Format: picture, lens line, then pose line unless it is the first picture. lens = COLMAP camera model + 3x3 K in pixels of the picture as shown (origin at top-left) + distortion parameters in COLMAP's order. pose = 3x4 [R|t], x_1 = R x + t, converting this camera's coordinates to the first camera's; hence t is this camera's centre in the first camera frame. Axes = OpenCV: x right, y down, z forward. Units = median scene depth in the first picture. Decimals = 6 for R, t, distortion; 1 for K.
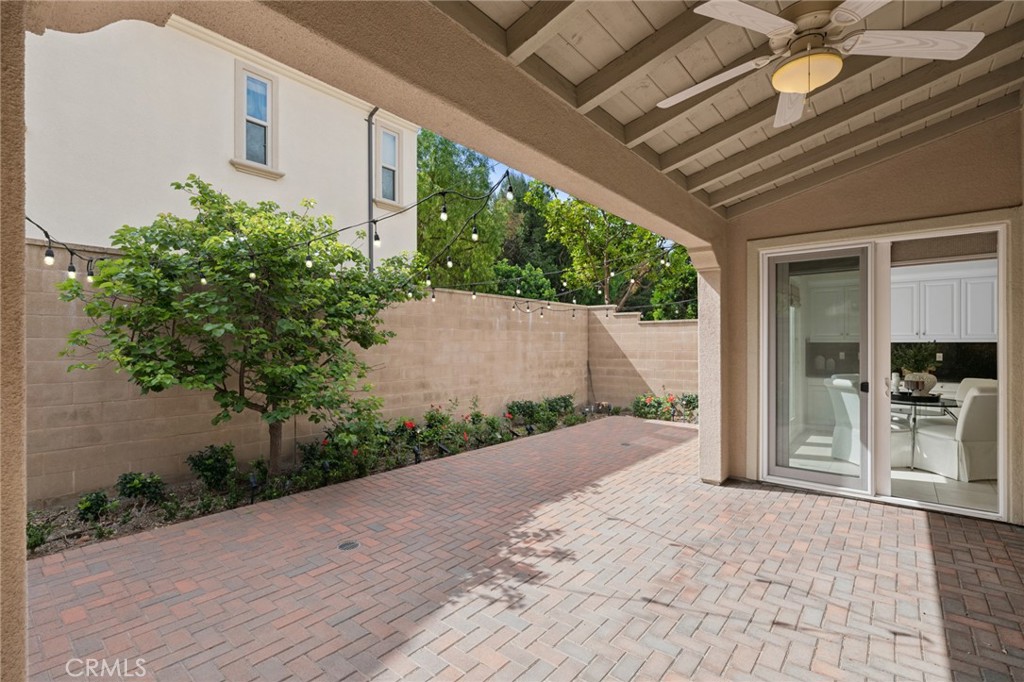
lens RADIAL K [[469.2, 0, 513.9], [0, 469.2, 341.4], [0, 0, 1]] dist [-0.004031, 0.002524]
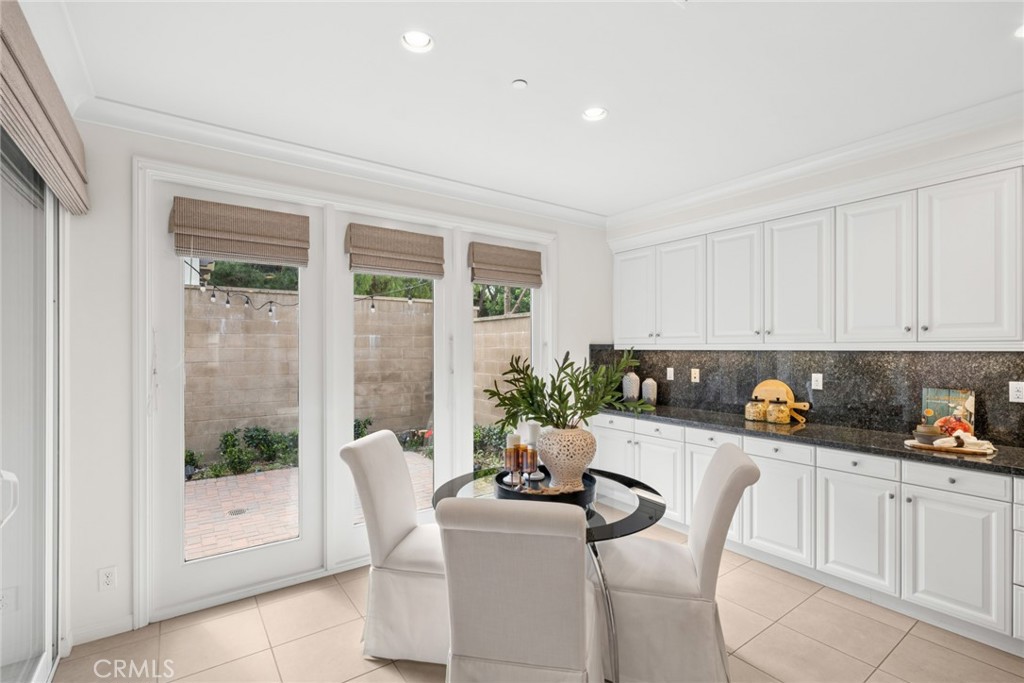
lens RADIAL K [[469.2, 0, 519.5], [0, 469.2, 348.0], [0, 0, 1]] dist [-0.004031, 0.002524]
pose [[0.967993, -0.002041, -0.250971, 1.223323], [0.003755, 0.999973, 0.006354, -0.006656], [0.250951, -0.007093, 0.967974, 0.777457]]
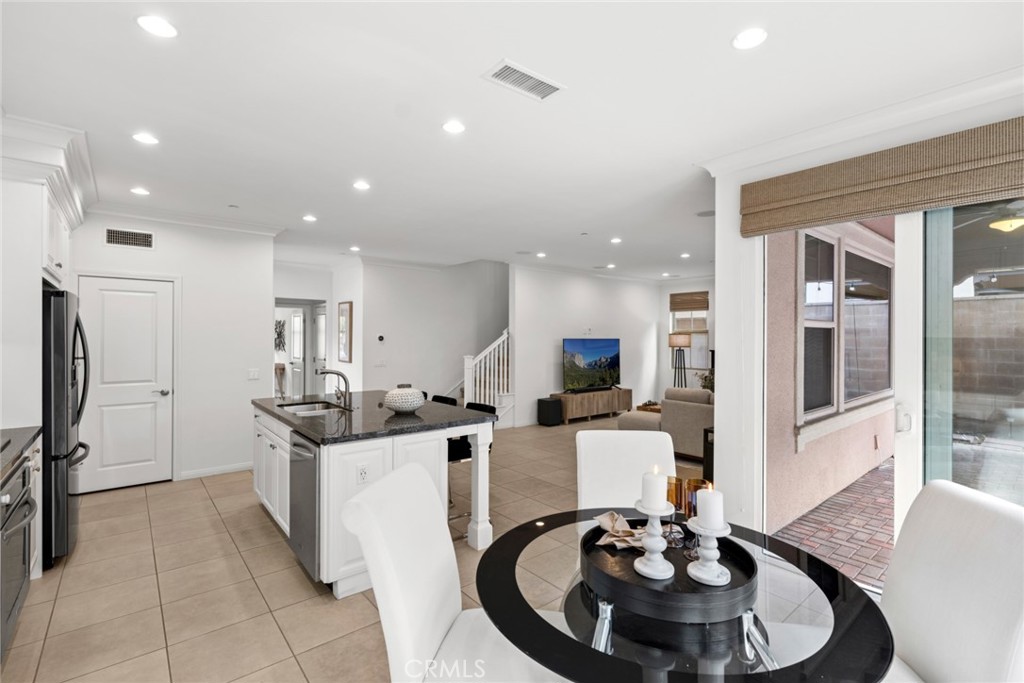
lens RADIAL K [[469.2, 0, 513.1], [0, 469.2, 335.9], [0, 0, 1]] dist [-0.004031, 0.002524]
pose [[-0.983619, -0.002302, 0.180245, 1.166437], [-0.004027, 0.999950, -0.009207, 0.000724], [-0.180214, -0.009782, -0.983579, 1.665022]]
